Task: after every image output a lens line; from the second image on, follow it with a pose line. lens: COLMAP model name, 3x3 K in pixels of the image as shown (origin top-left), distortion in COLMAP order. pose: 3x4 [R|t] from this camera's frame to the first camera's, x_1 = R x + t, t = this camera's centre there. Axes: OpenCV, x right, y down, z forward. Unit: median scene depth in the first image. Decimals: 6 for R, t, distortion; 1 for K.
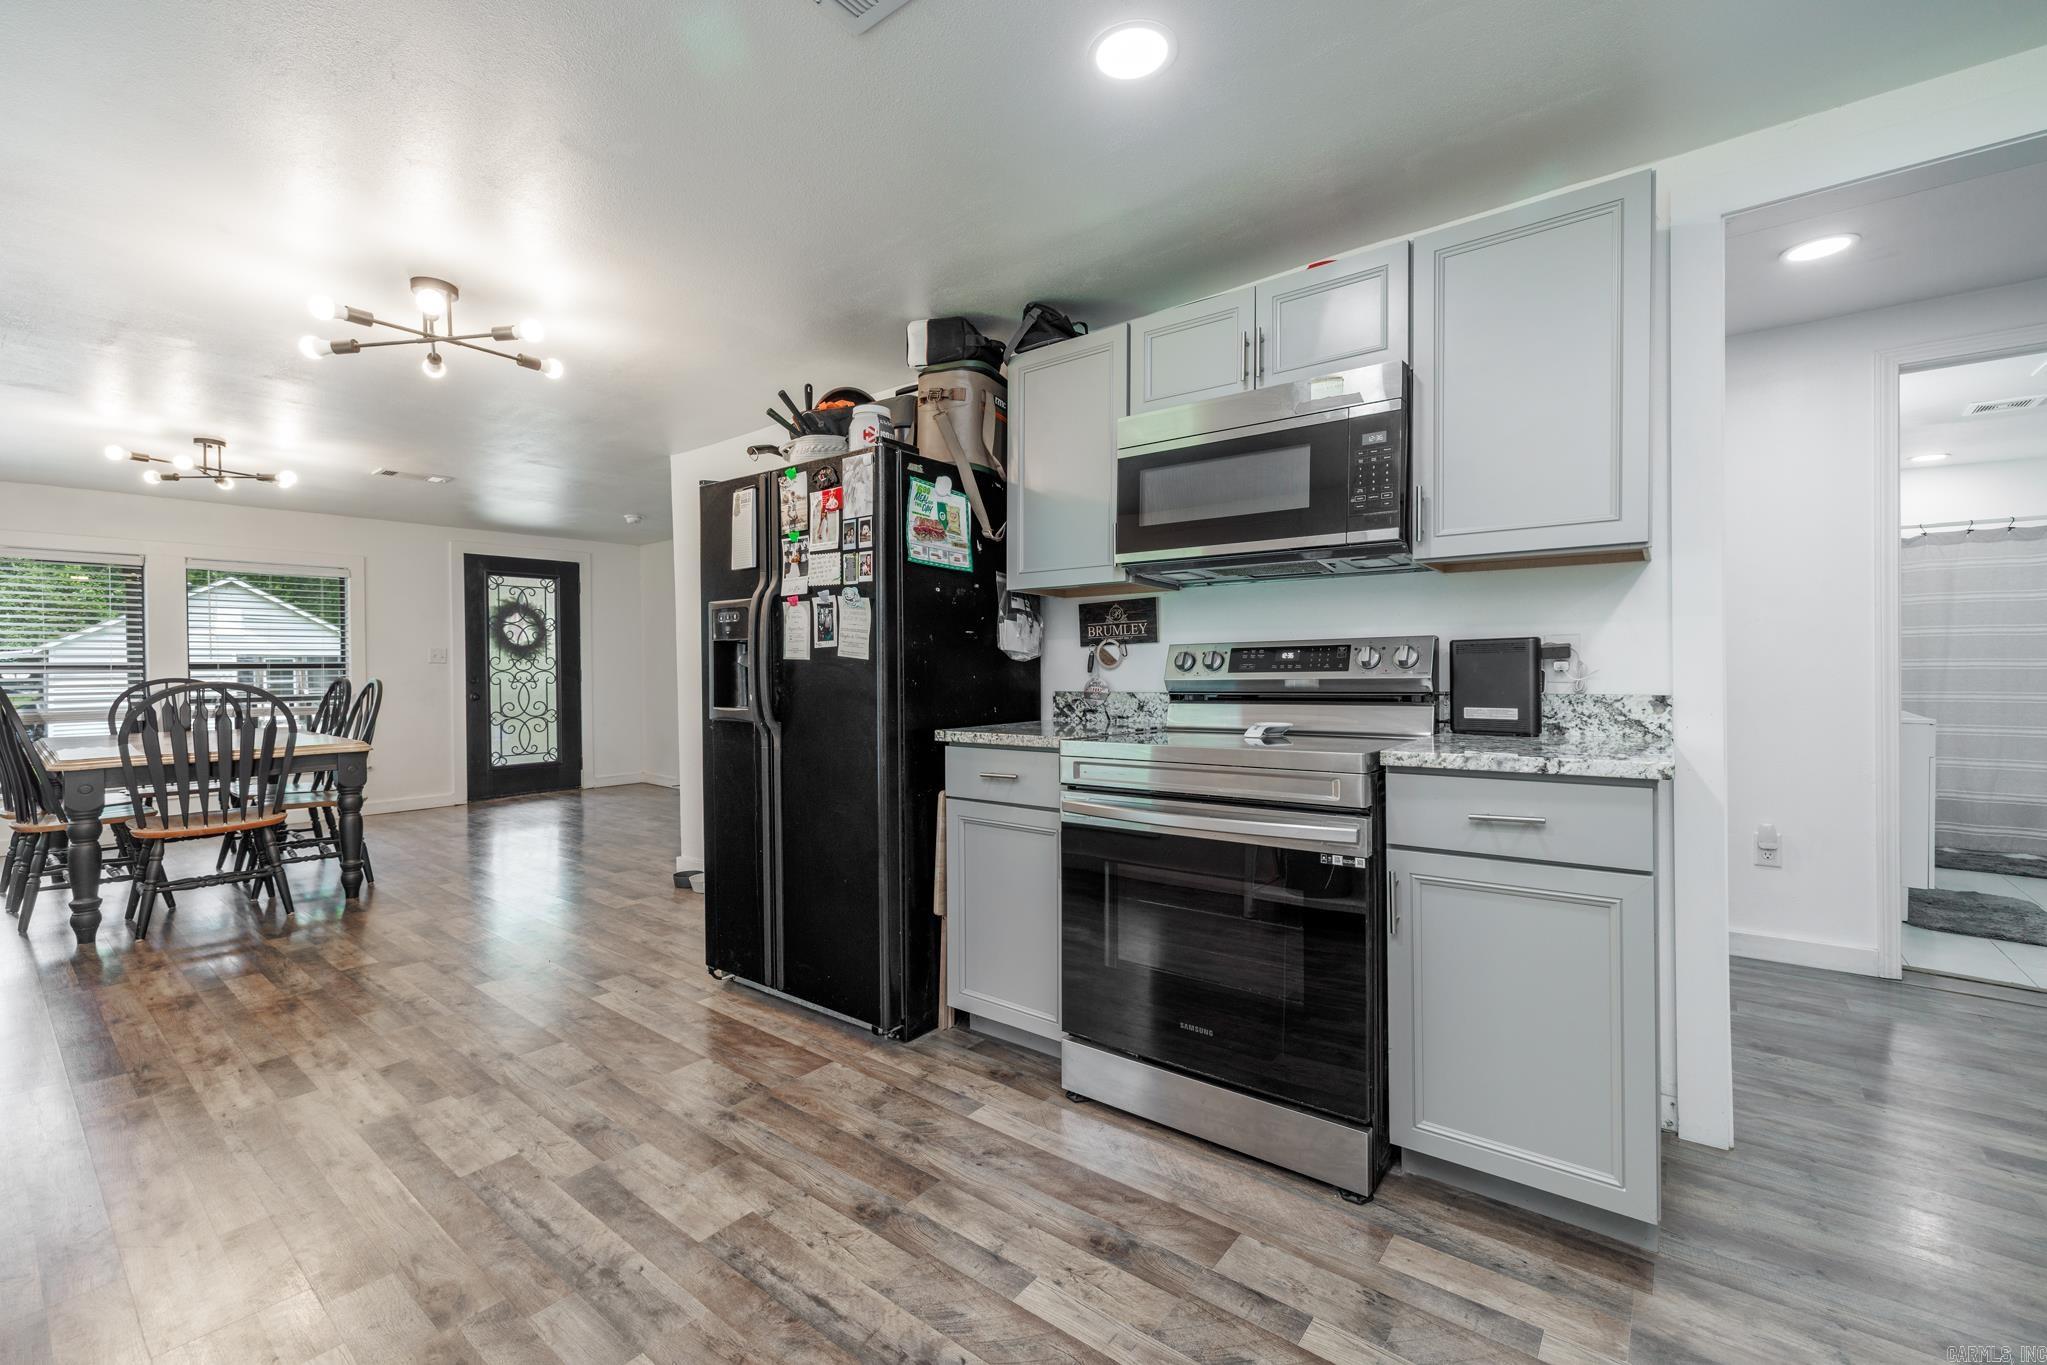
lens RADIAL K [[867.6, 0, 1026.4], [0, 867.6, 681.1], [0, 0, 1]] dist [-0.000169, 0.001022]
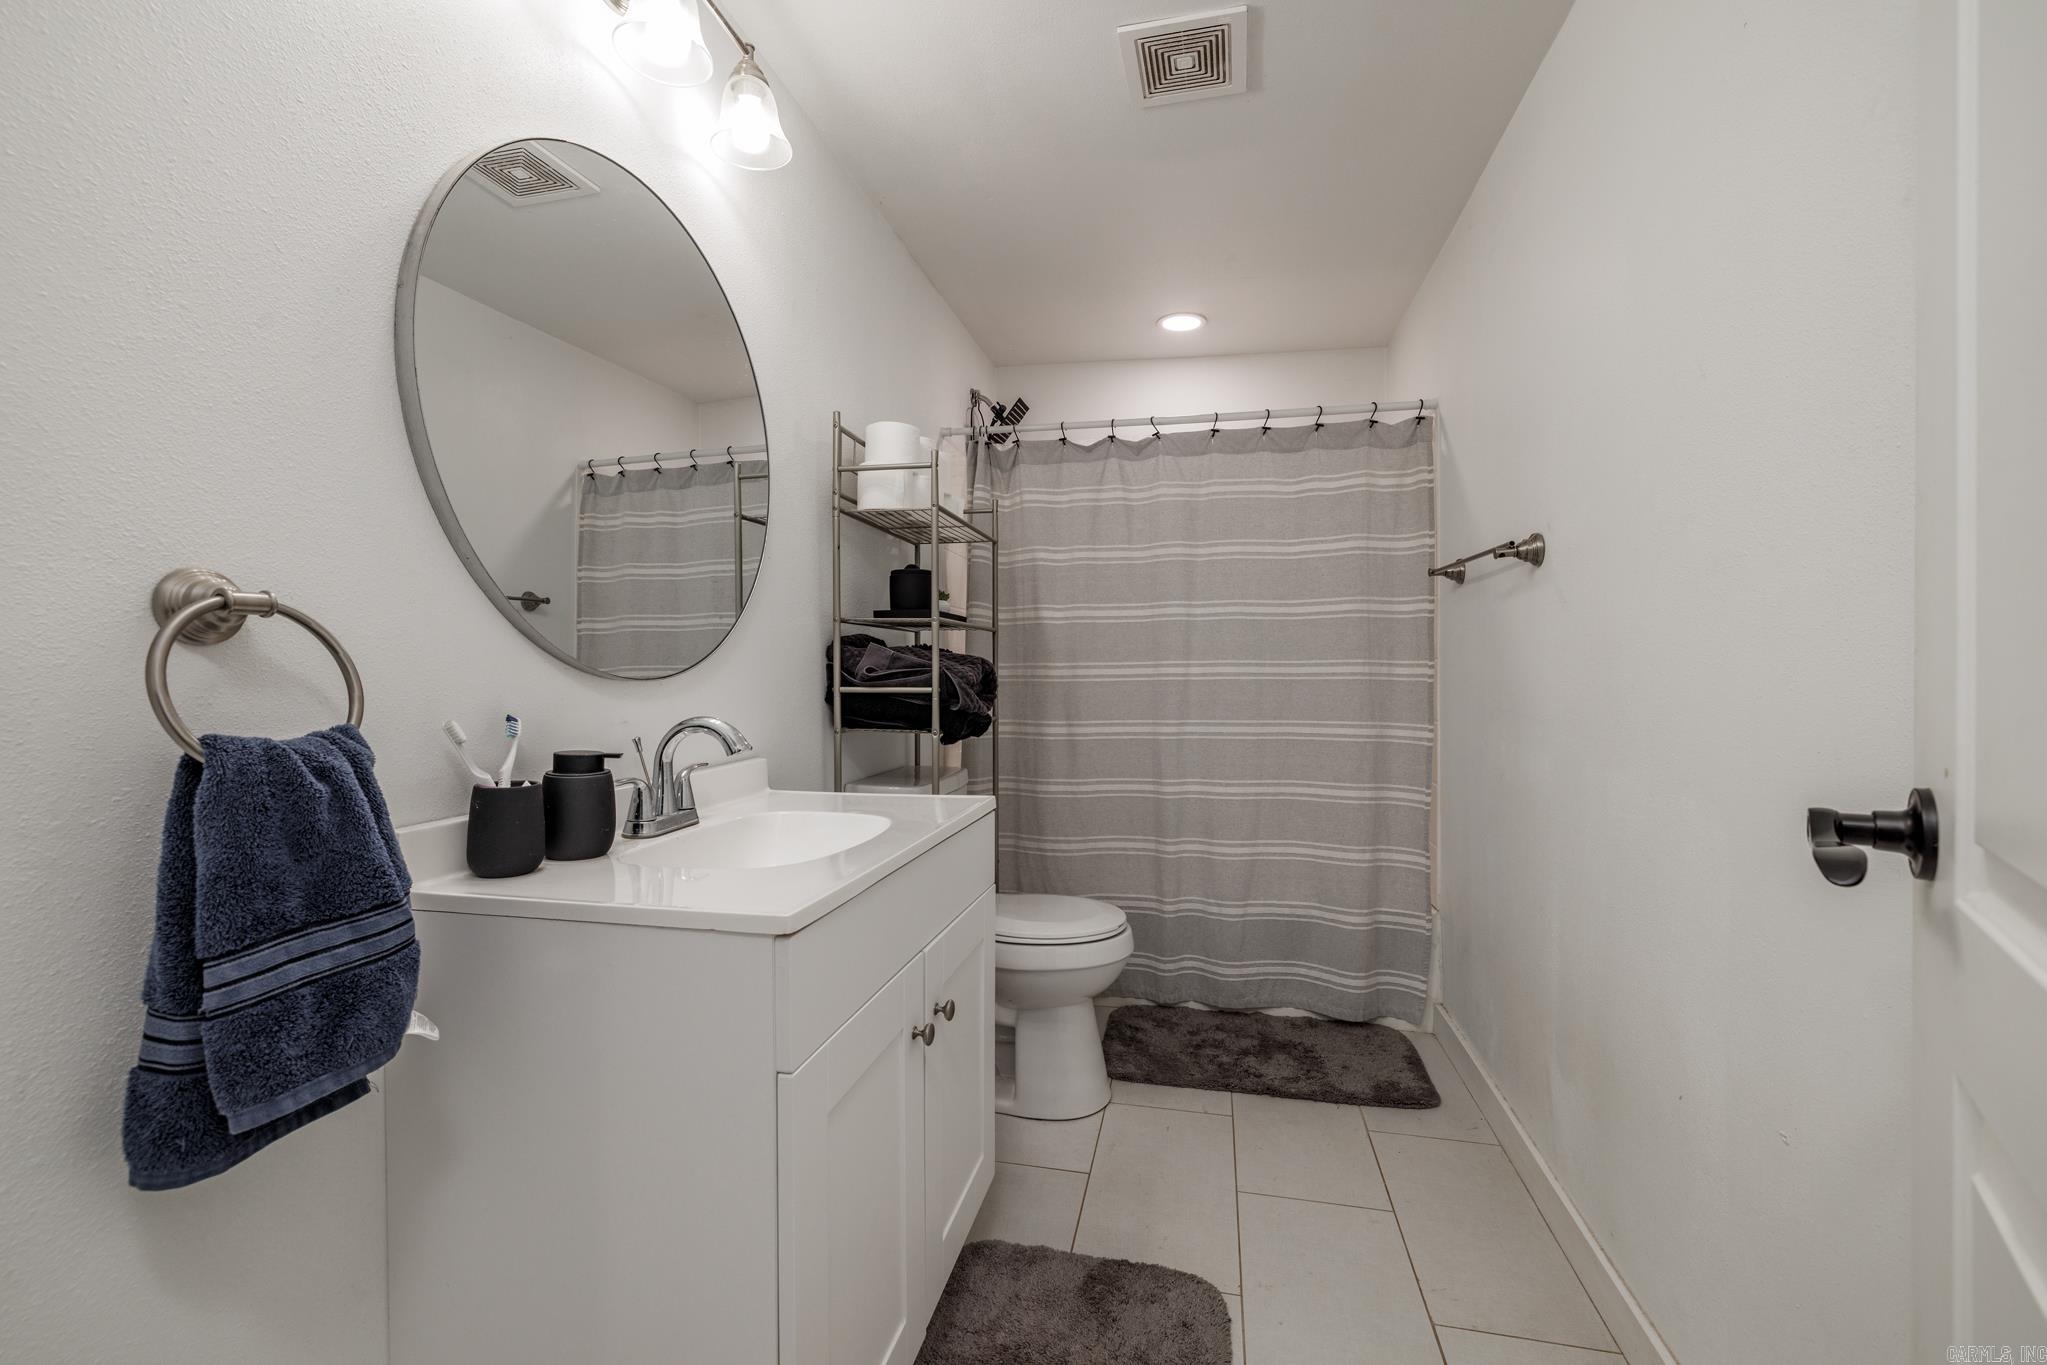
lens RADIAL K [[867.6, 0, 1022.2], [0, 867.6, 675.9], [0, 0, 1]] dist [-0.000169, 0.001022]
pose [[0.892310, 0.001545, 0.451420, 0.732668], [0.005595, 0.999879, -0.014481, -0.008881], [-0.451388, 0.015447, 0.892194, 0.567306]]
